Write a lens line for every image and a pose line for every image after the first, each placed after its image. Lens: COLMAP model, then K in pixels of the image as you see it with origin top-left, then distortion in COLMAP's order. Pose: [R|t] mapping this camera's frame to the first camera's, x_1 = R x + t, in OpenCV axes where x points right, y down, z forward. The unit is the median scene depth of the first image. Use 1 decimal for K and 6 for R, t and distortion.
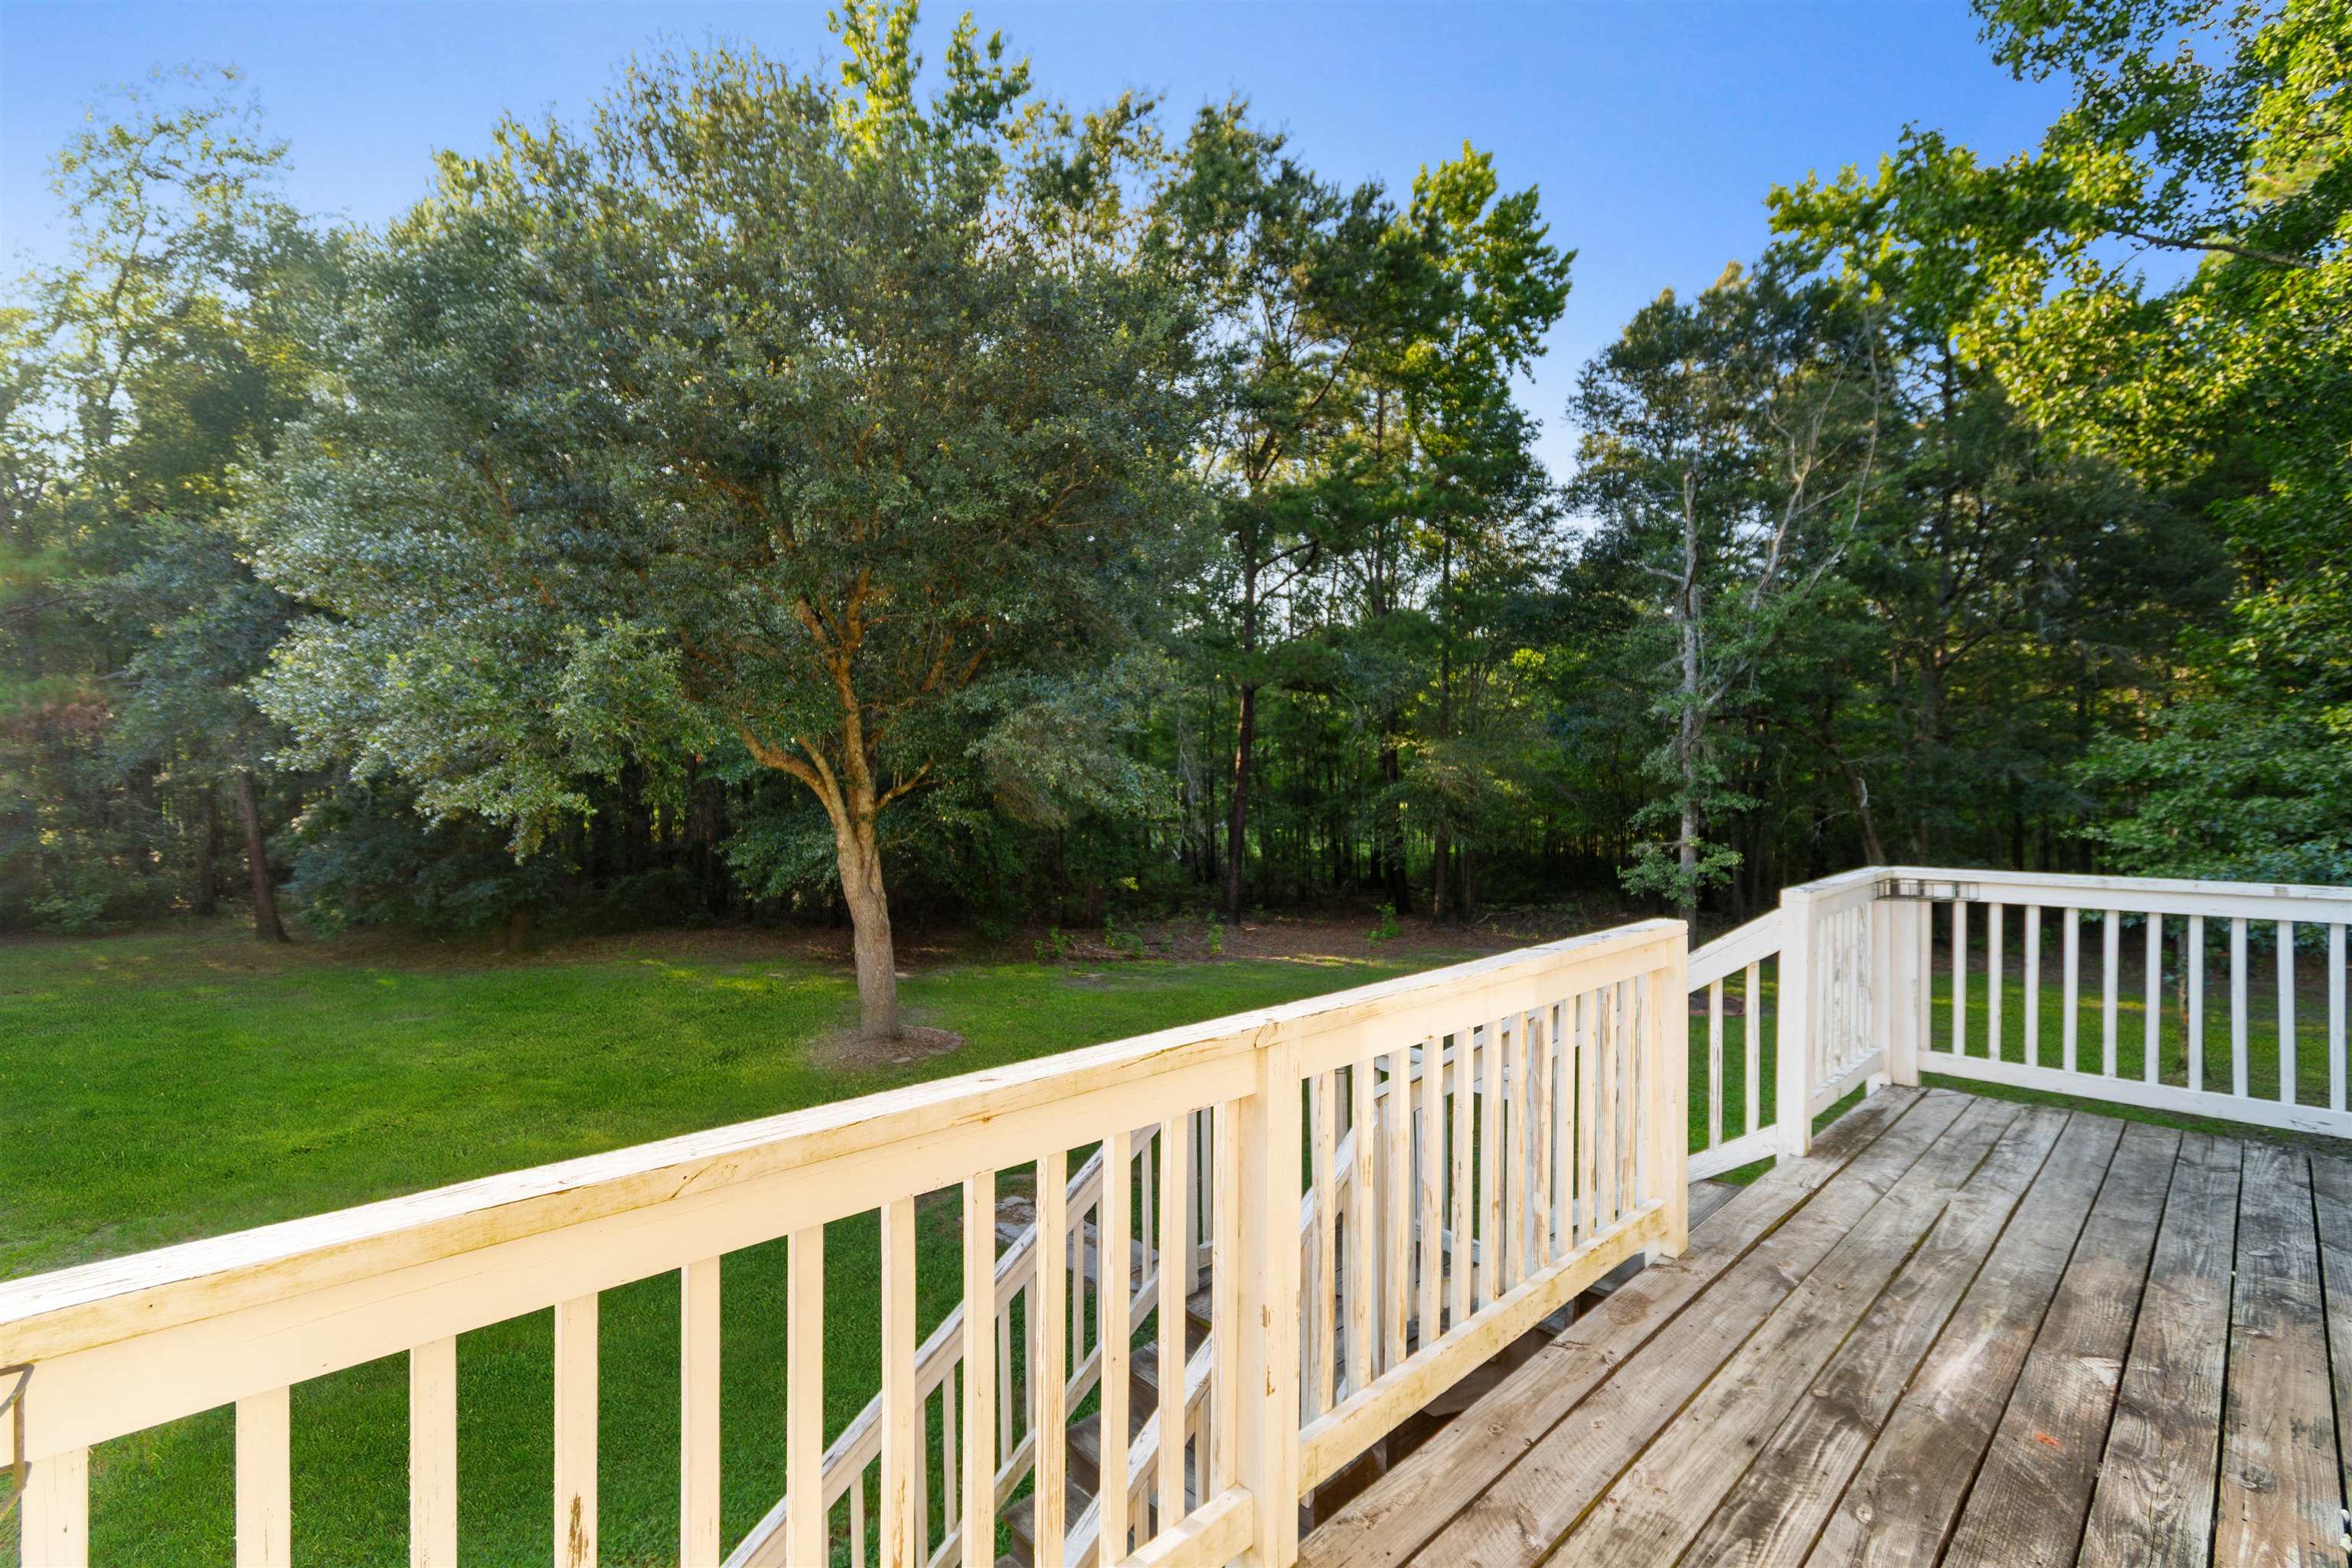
lens RADIAL K [[1036.5, 0, 1180.7], [0, 1036.5, 788.0], [0, 0, 1]] dist [0.003337, -0.002997]
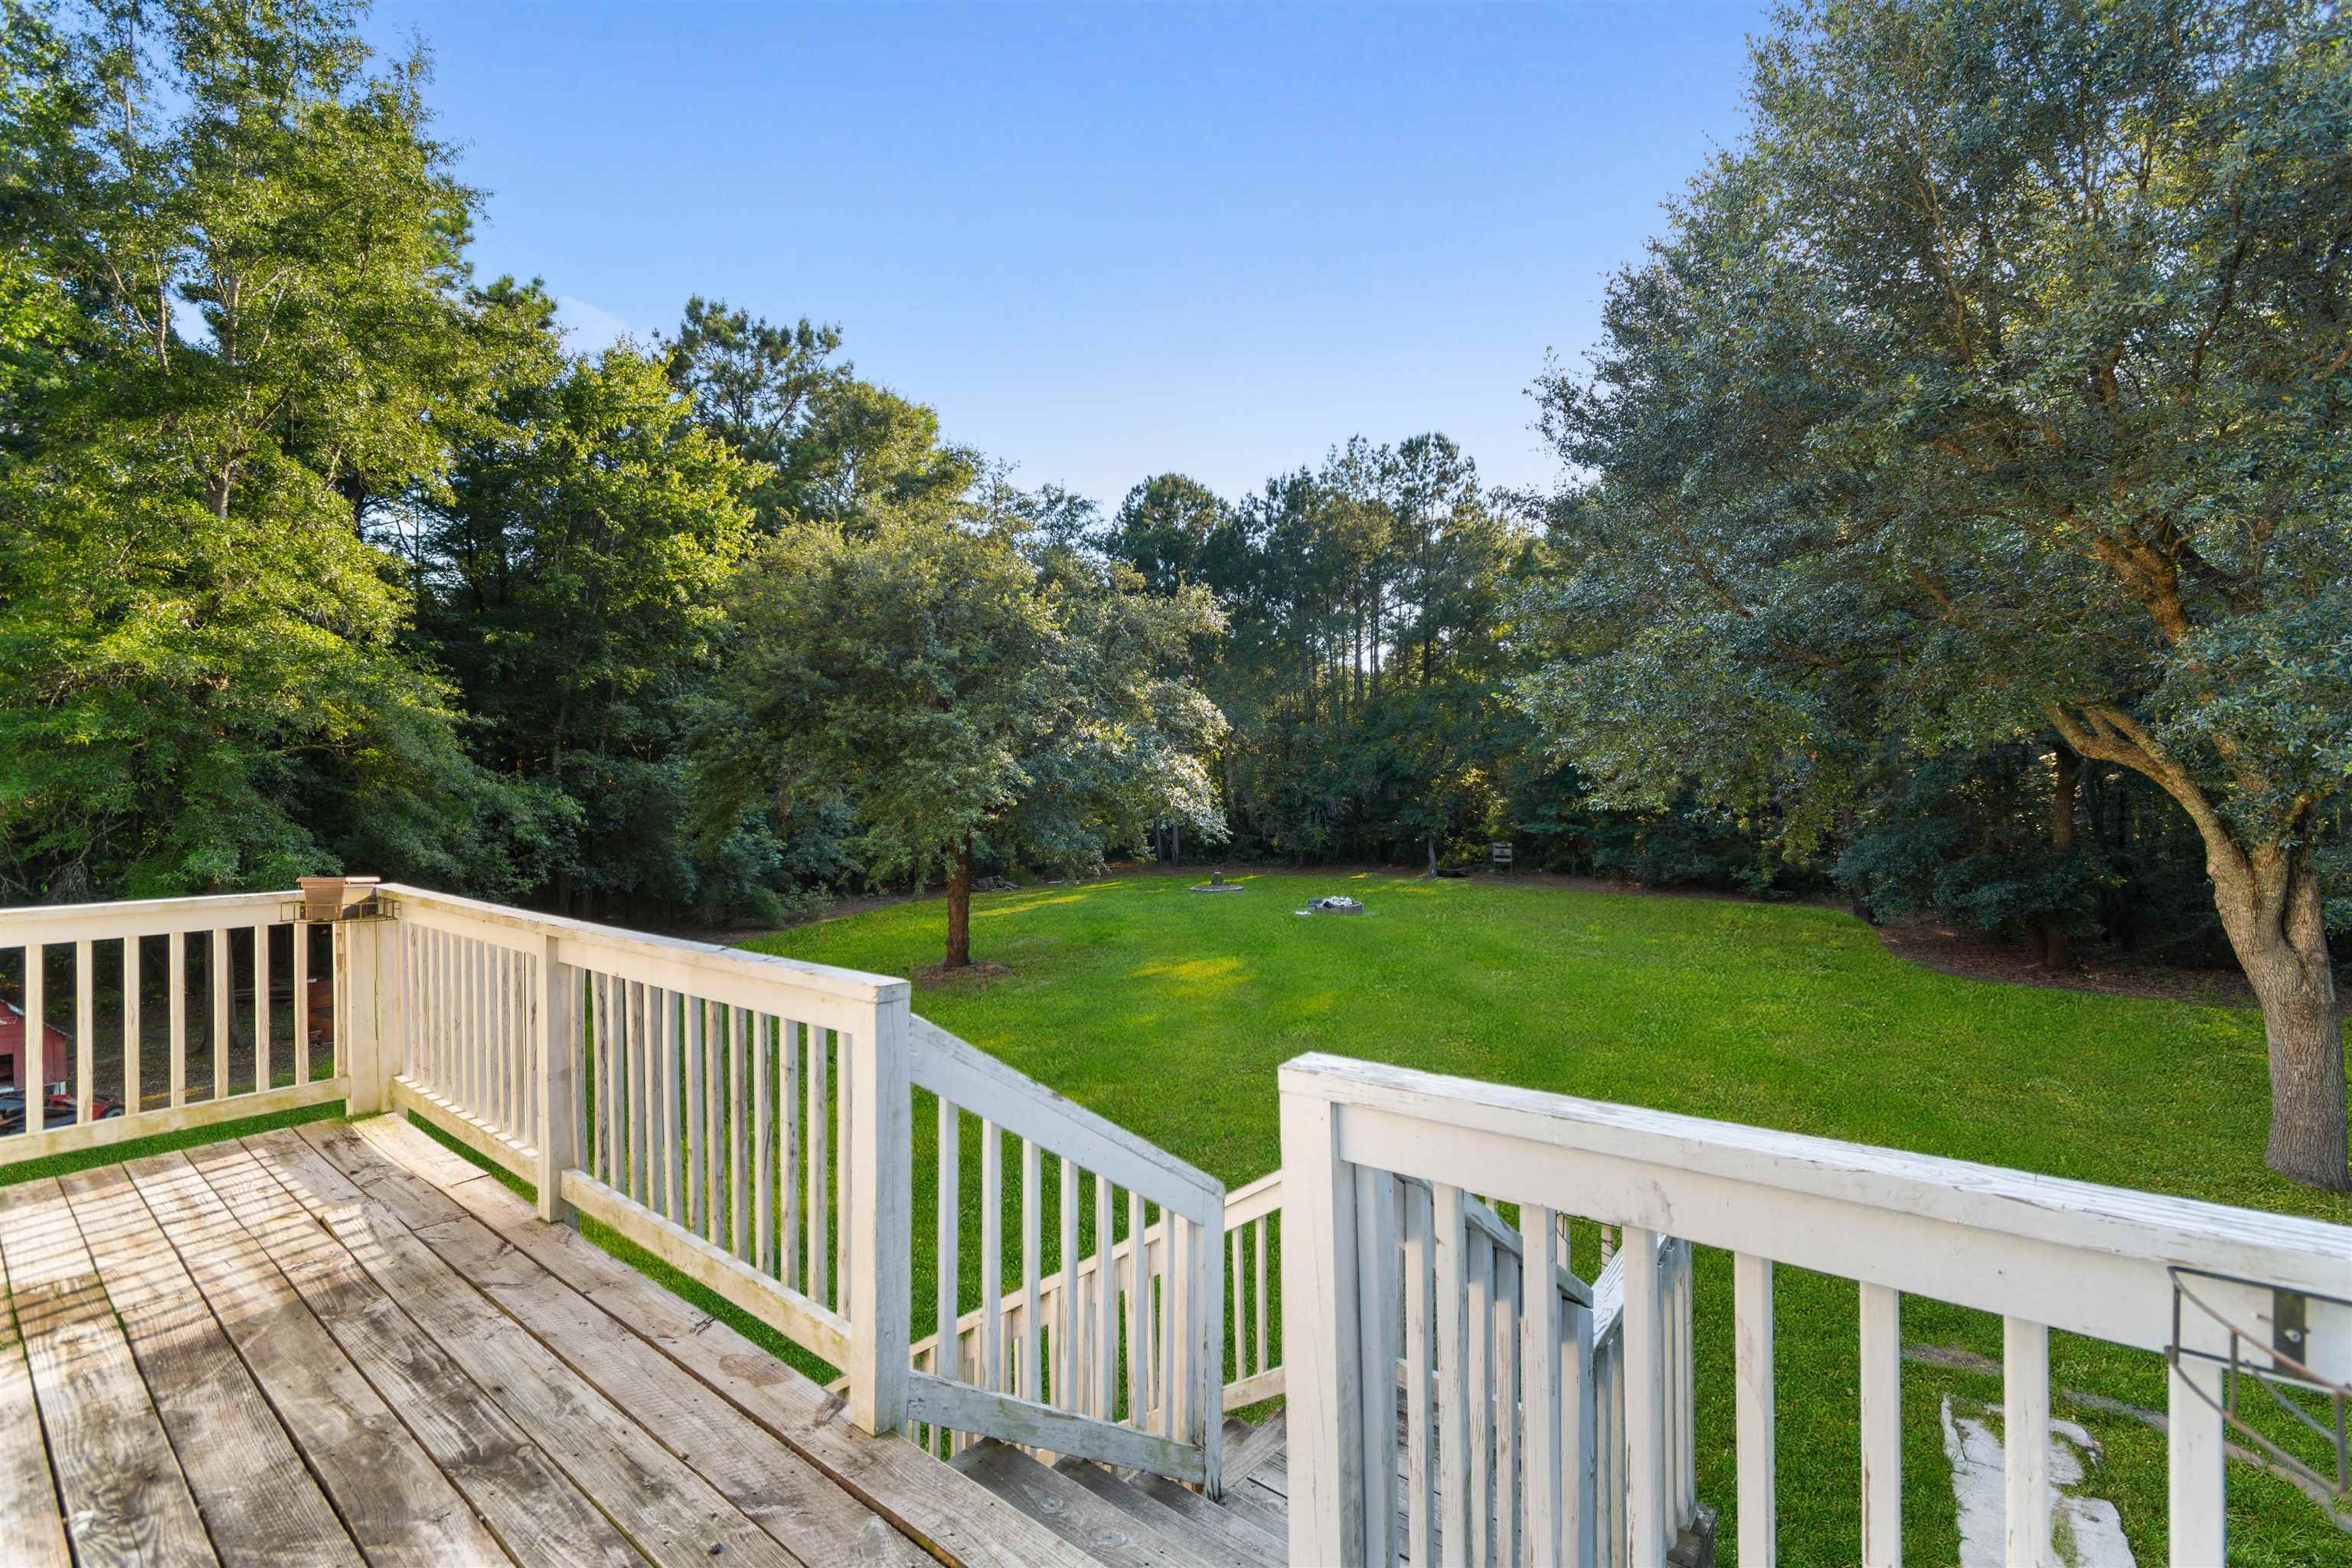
lens RADIAL K [[1036.5, 0, 1180.7], [0, 1036.5, 788.0], [0, 0, 1]] dist [0.003337, -0.002997]
pose [[0.130198, 0.003497, -0.991482, 1.502062], [0.001467, 0.999992, 0.003720, -0.015226], [0.991487, -0.001939, 0.130192, 1.361342]]
